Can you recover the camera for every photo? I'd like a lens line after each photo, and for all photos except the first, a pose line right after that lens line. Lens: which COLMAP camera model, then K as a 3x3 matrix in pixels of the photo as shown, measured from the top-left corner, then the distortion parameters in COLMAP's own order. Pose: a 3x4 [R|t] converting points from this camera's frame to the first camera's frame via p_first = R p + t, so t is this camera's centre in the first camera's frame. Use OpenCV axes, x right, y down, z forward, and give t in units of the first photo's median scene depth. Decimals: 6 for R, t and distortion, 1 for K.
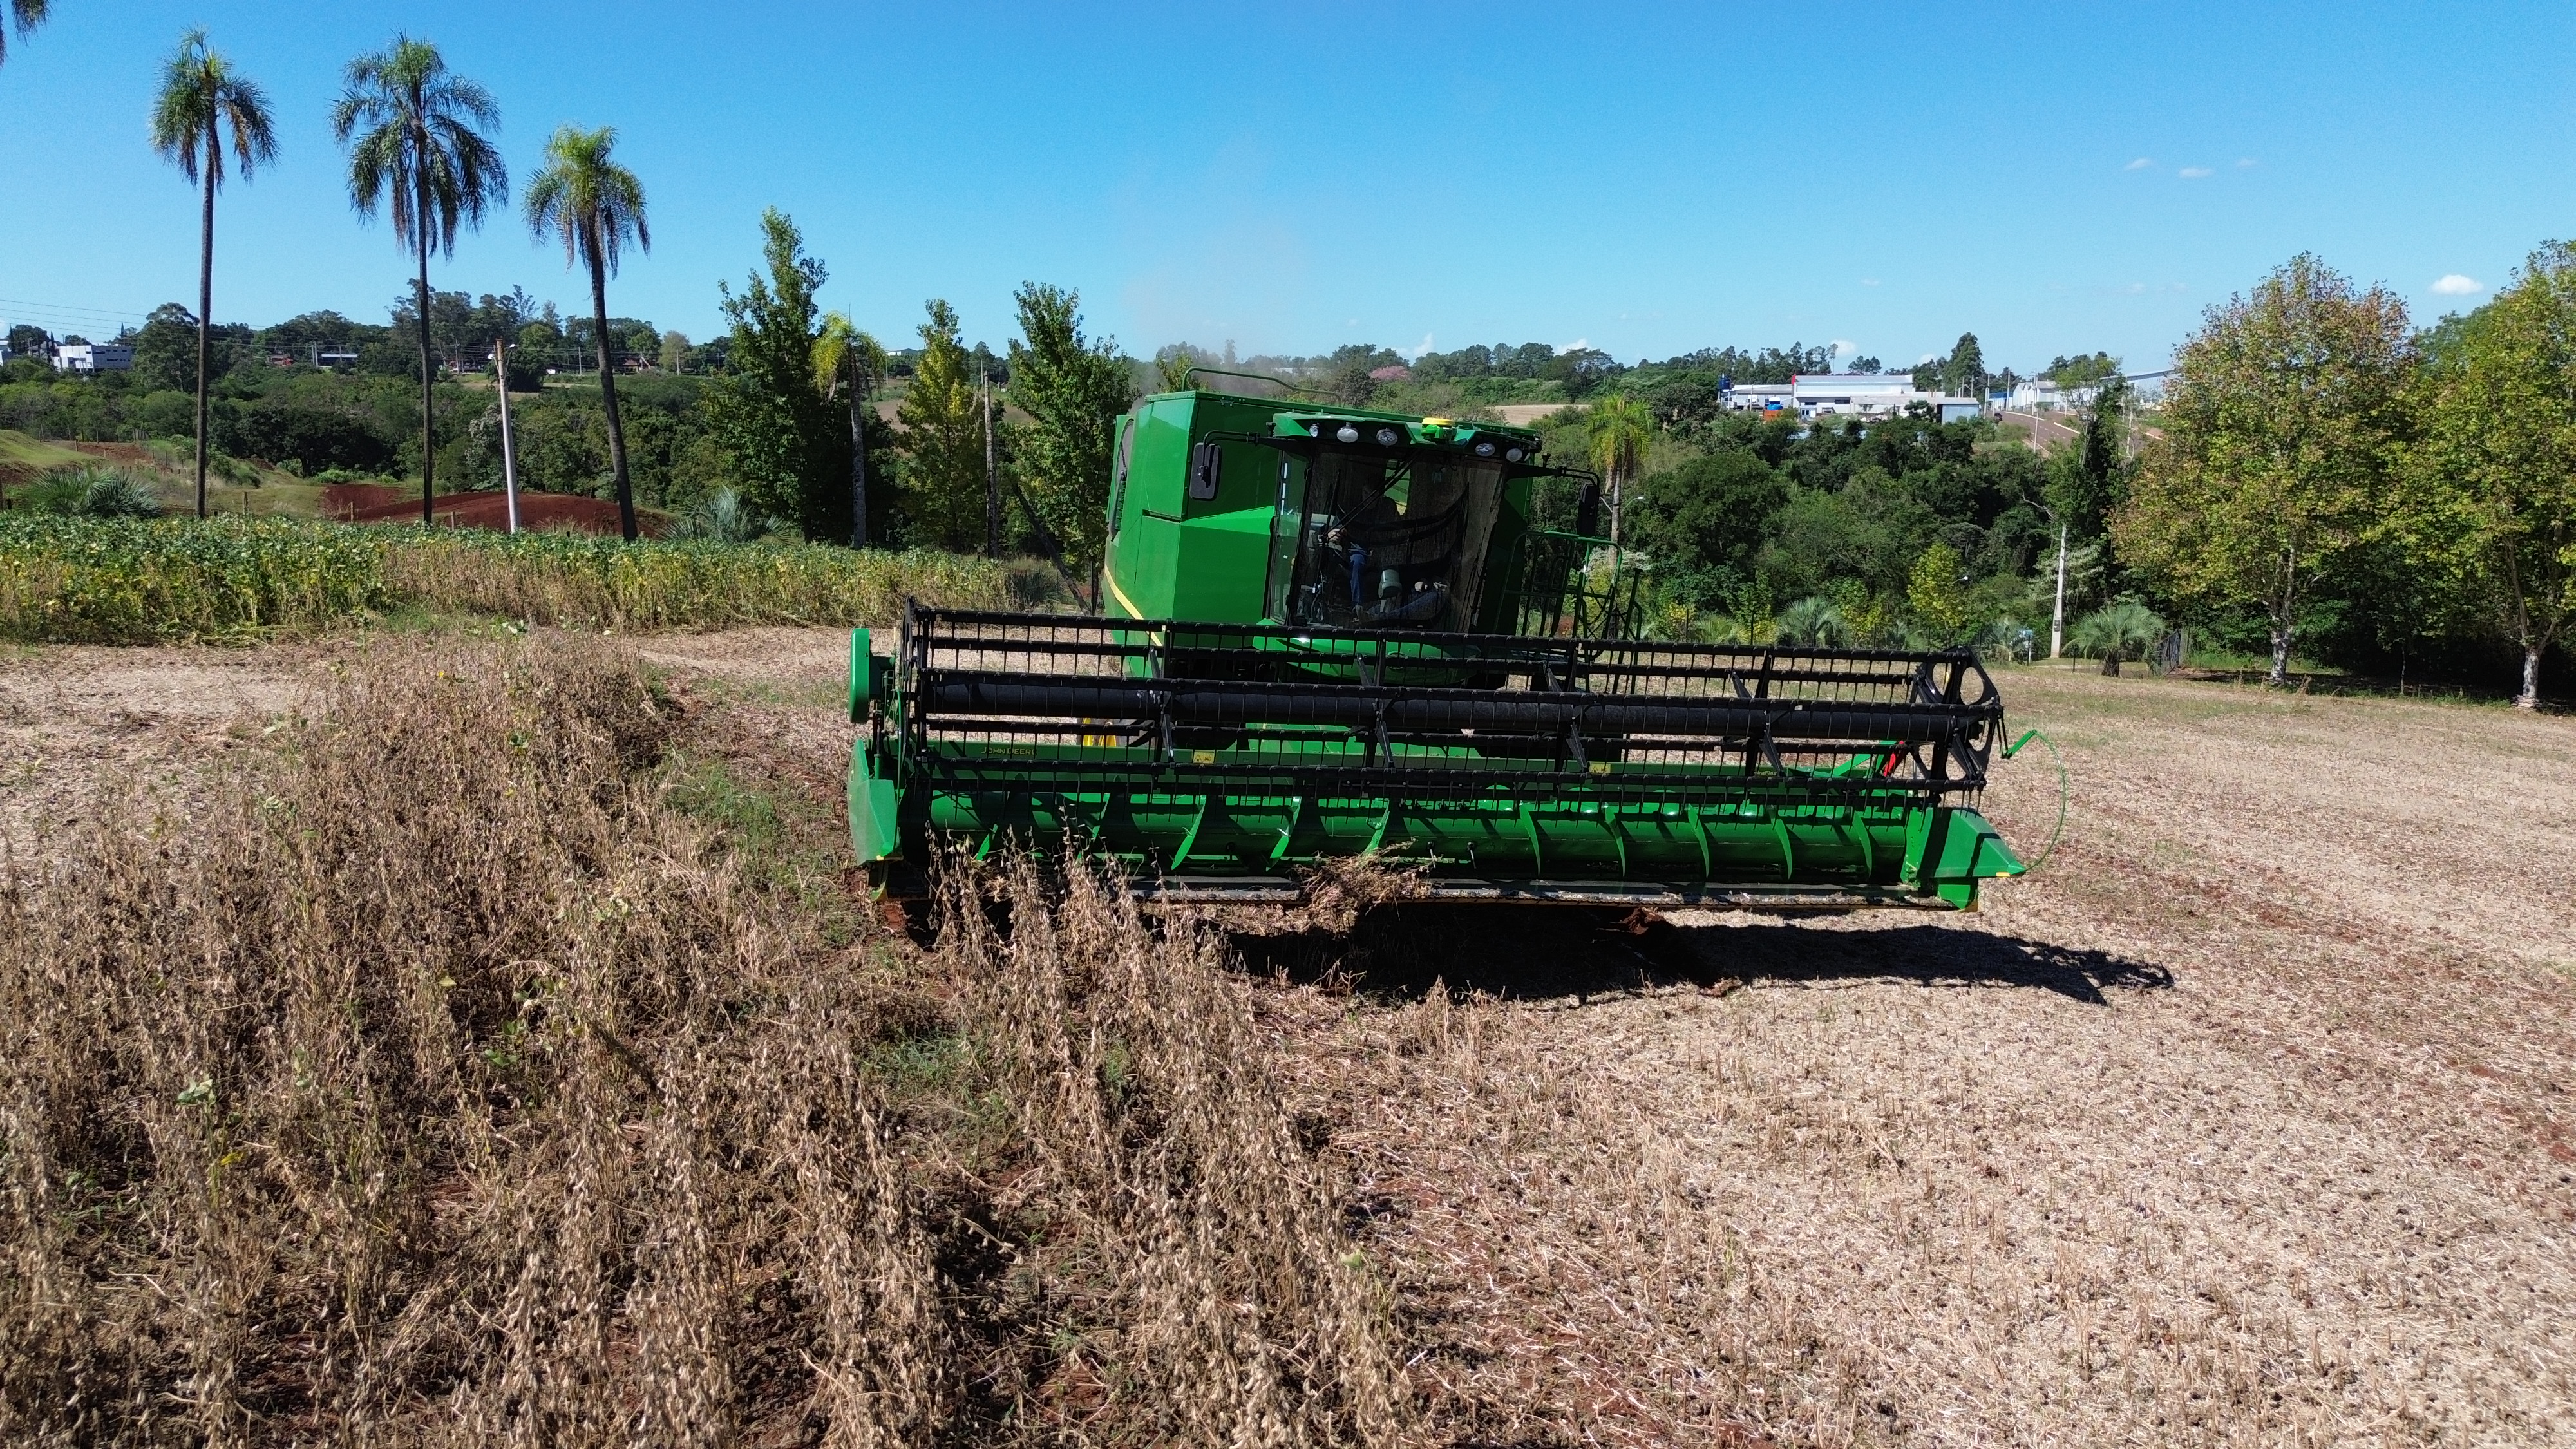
lens RADIAL K [[1806.6, 0, 1302.8], [0, 1806.6, 736.5], [0, 0, 1]] dist [0.031630, -0.040397]
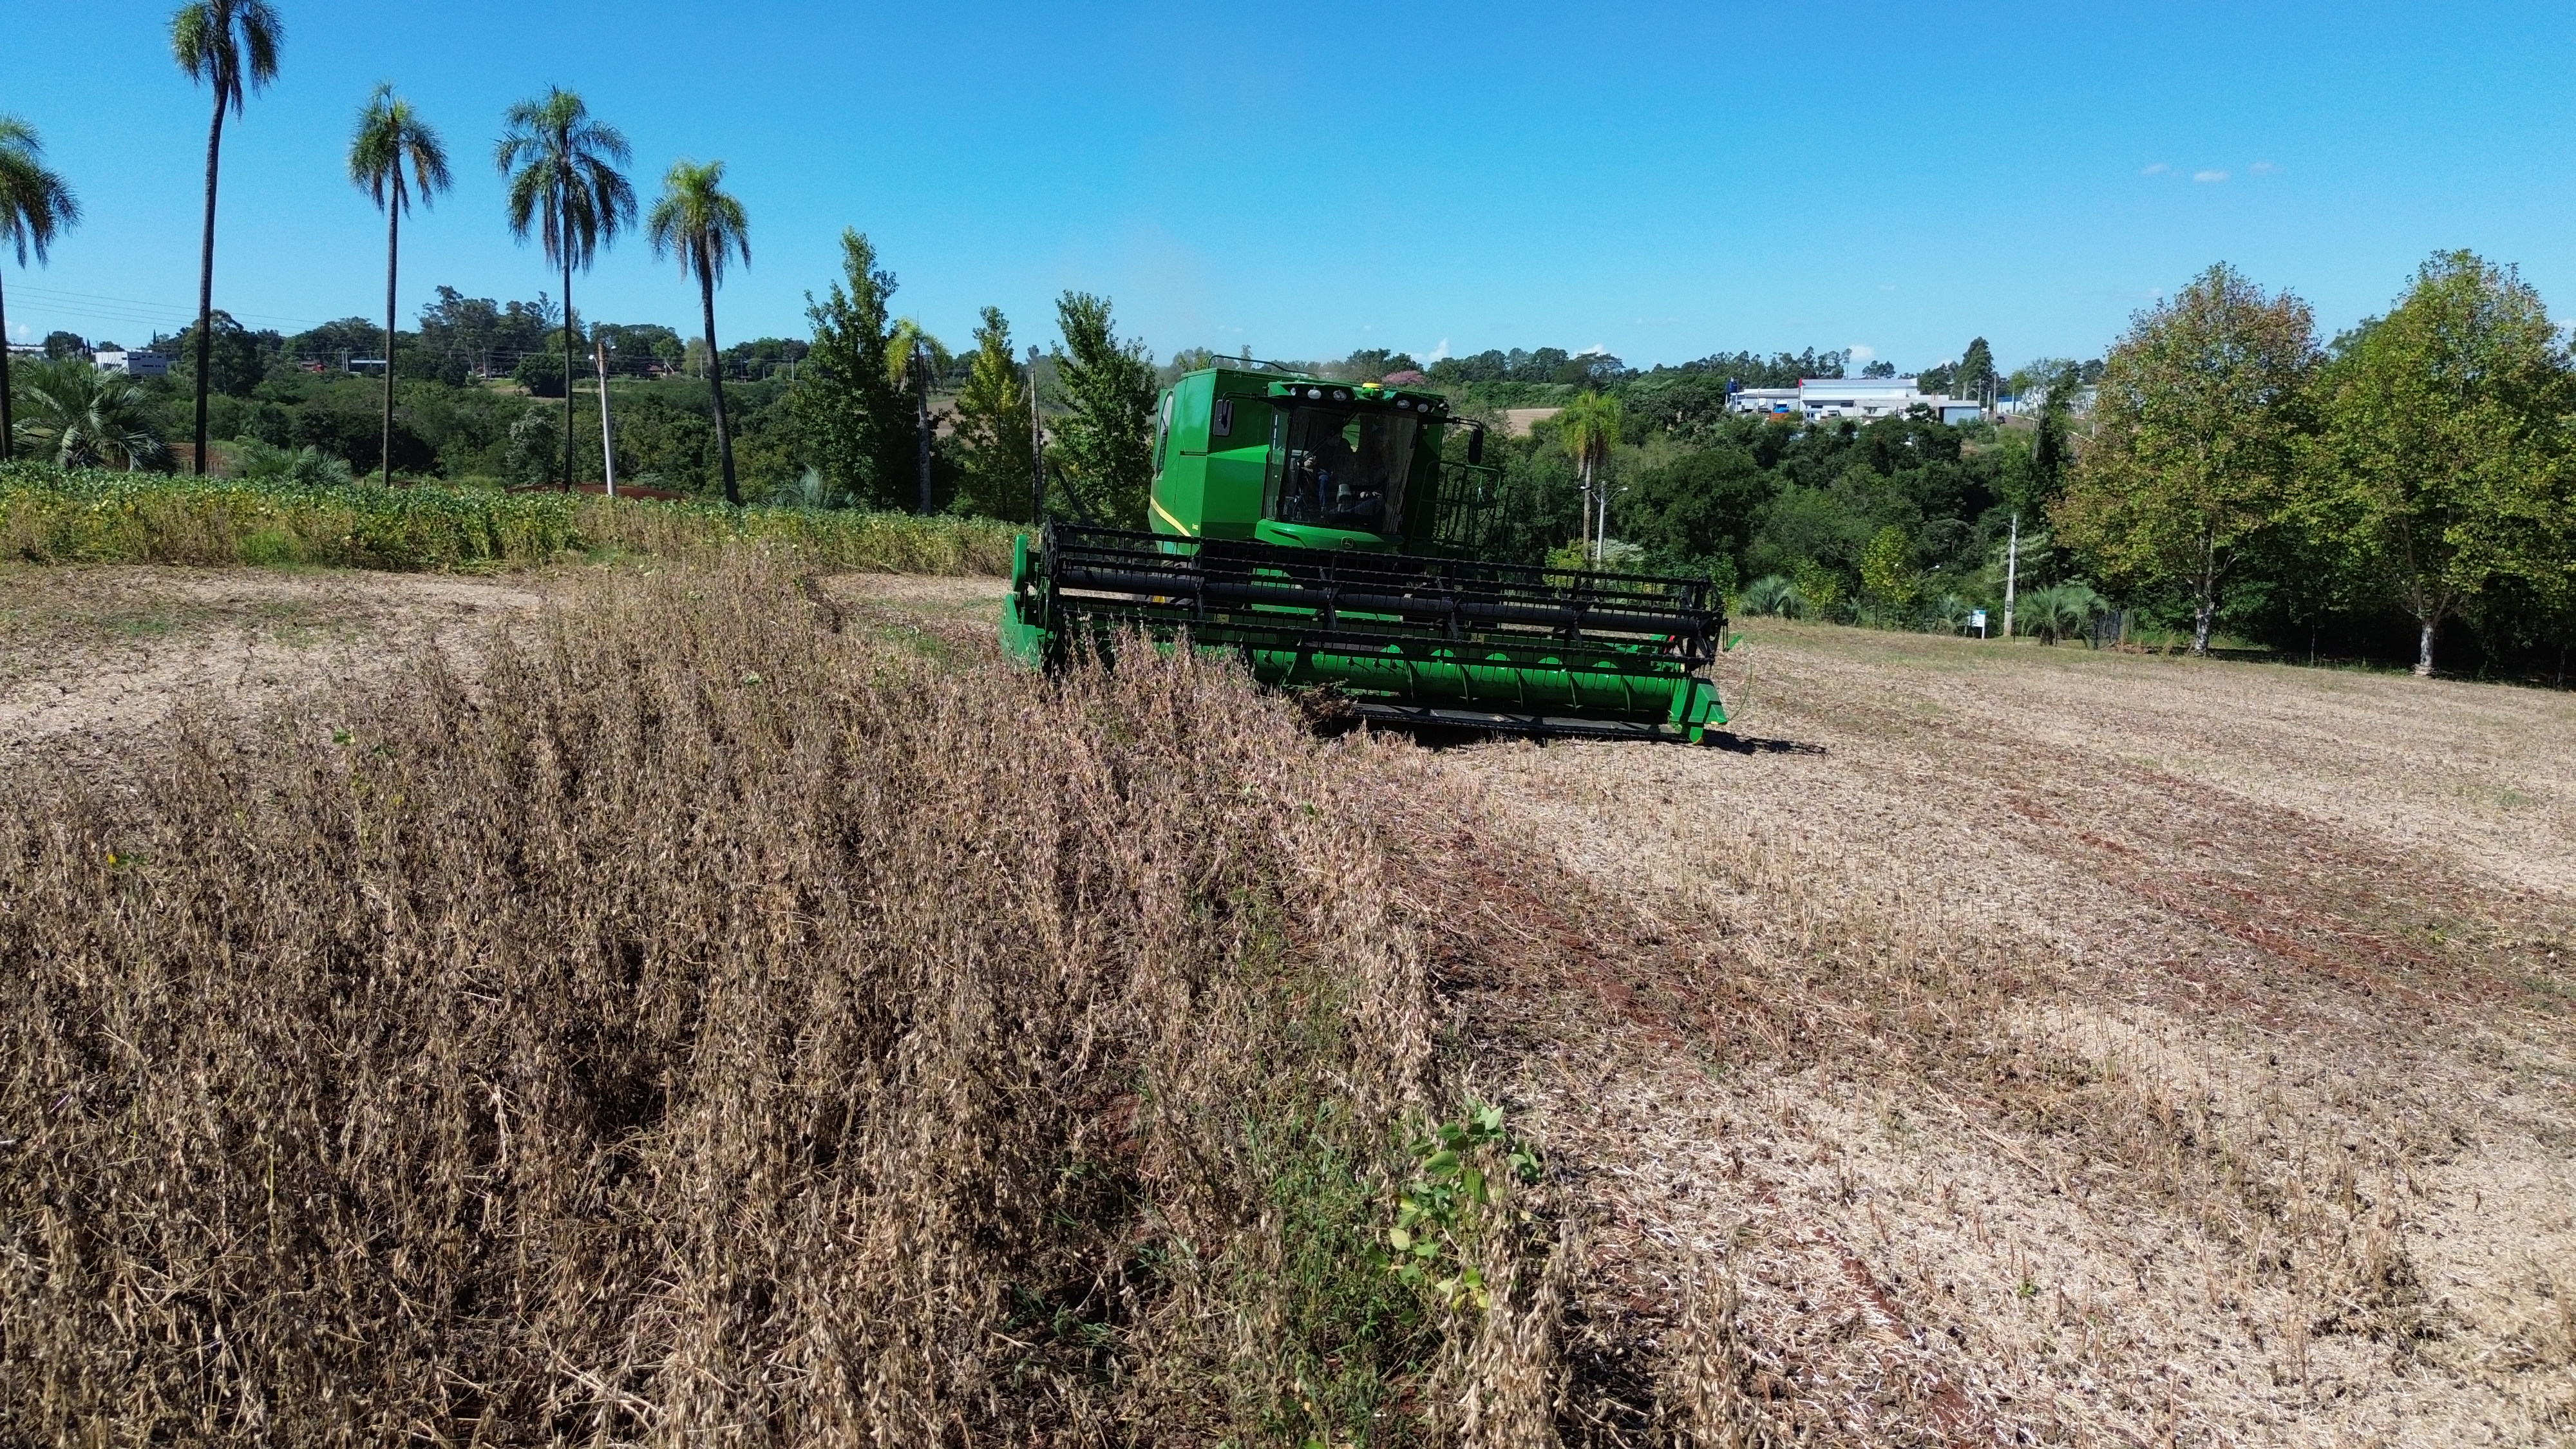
lens RADIAL K [[1806.6, 0, 1295.2], [0, 1806.6, 735.8], [0, 0, 1]] dist [0.031630, -0.040397]
pose [[0.999918, 0.001841, -0.012652, 0.004726], [-0.001880, 0.999993, -0.003088, 0.022184], [0.012646, 0.003112, 0.999915, -0.093887]]
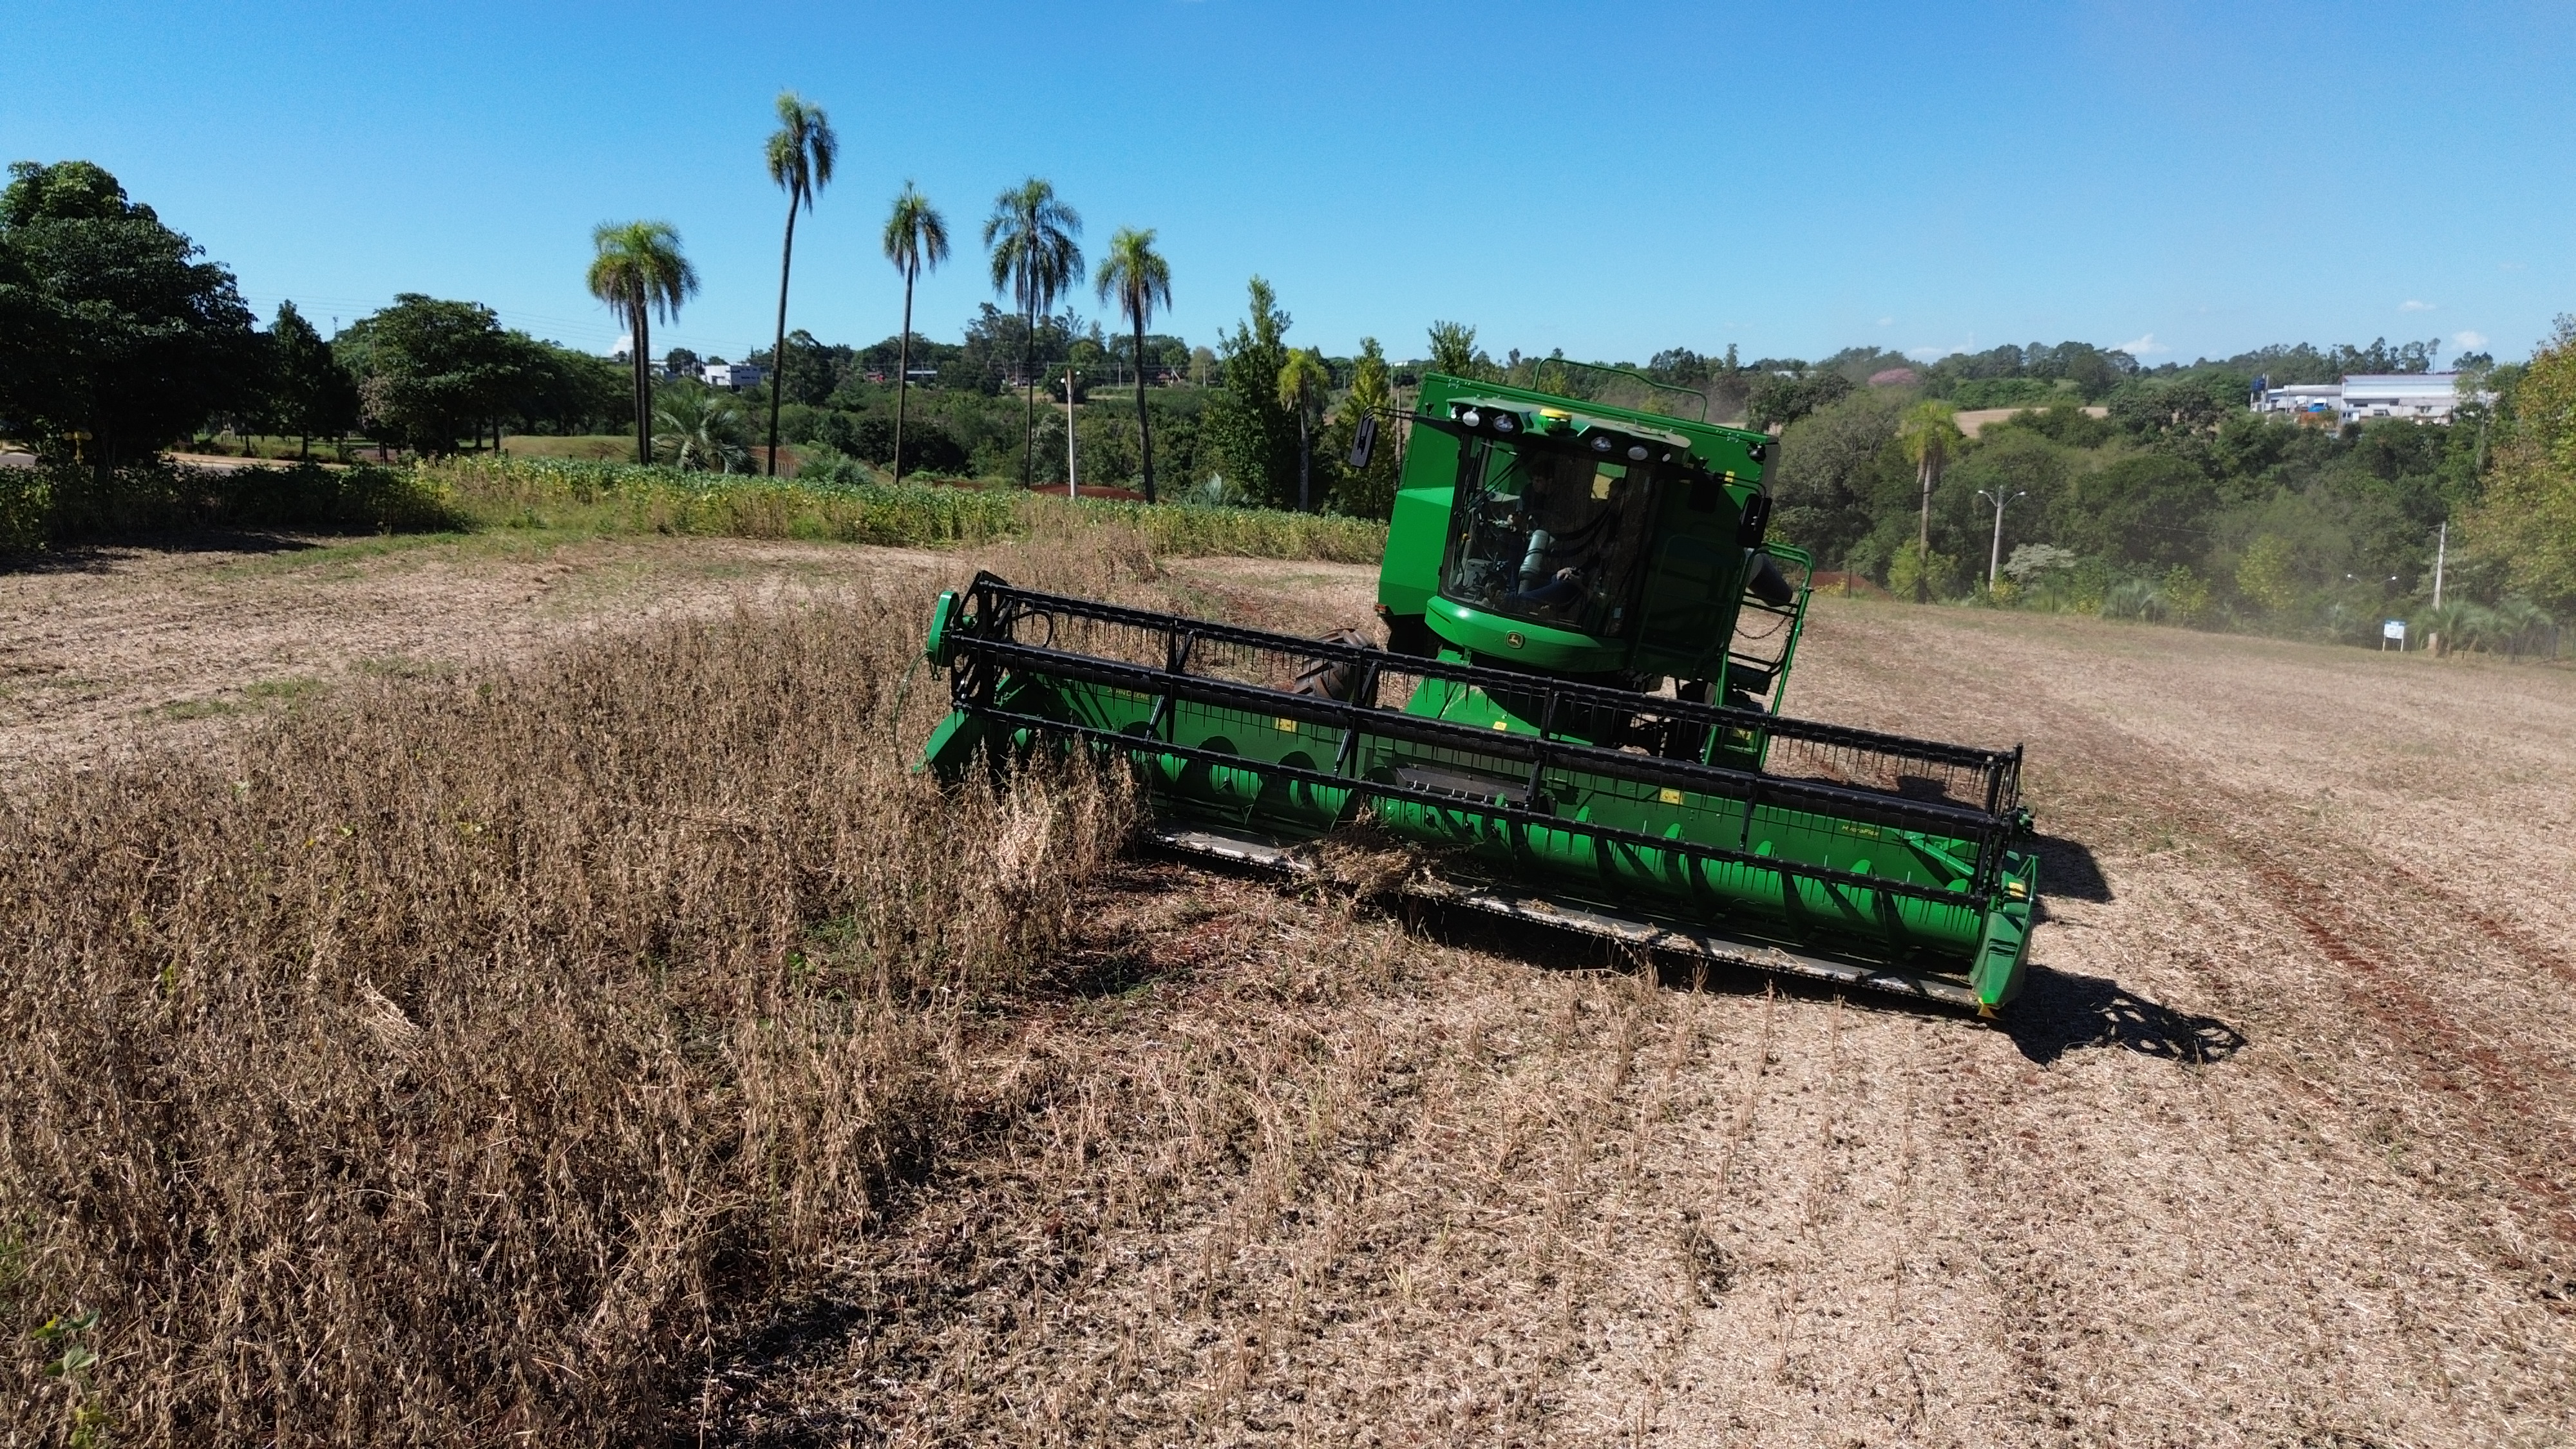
lens RADIAL K [[1806.6, 0, 1279.8], [0, 1806.6, 727.9], [0, 0, 1]] dist [0.031630, -0.040397]
pose [[0.959573, 0.043700, -0.278048, 0.078848], [-0.045948, 0.998943, -0.001572, 0.037047], [0.277685, 0.014284, 0.960566, -0.204550]]
